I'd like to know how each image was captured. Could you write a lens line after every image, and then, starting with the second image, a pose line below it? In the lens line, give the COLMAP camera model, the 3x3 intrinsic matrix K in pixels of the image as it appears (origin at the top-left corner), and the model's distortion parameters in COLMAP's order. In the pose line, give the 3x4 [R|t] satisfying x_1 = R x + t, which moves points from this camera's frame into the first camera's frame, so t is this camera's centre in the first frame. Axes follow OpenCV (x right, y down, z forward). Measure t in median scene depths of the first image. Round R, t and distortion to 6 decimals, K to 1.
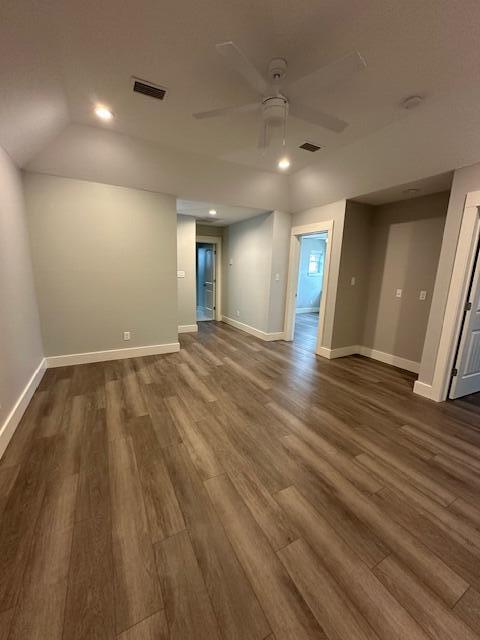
lens RADIAL K [[253.1, 0, 240.0], [0, 253.1, 320.0], [0, 0, 1]] dist [-0.001362, -0.000199]
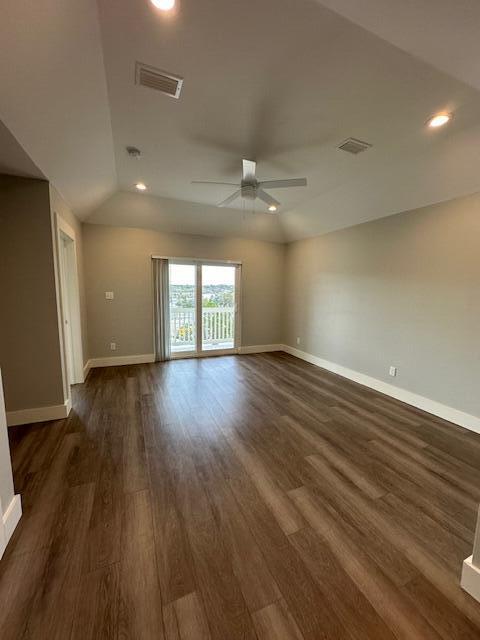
lens RADIAL K [[253.1, 0, 240.0], [0, 253.1, 320.0], [0, 0, 1]] dist [-0.001362, -0.000199]
pose [[-0.994741, -0.060881, 0.082359, 0.014009], [-0.032093, 0.948933, 0.313841, -0.348919], [-0.097260, 0.309548, -0.945897, 1.667722]]
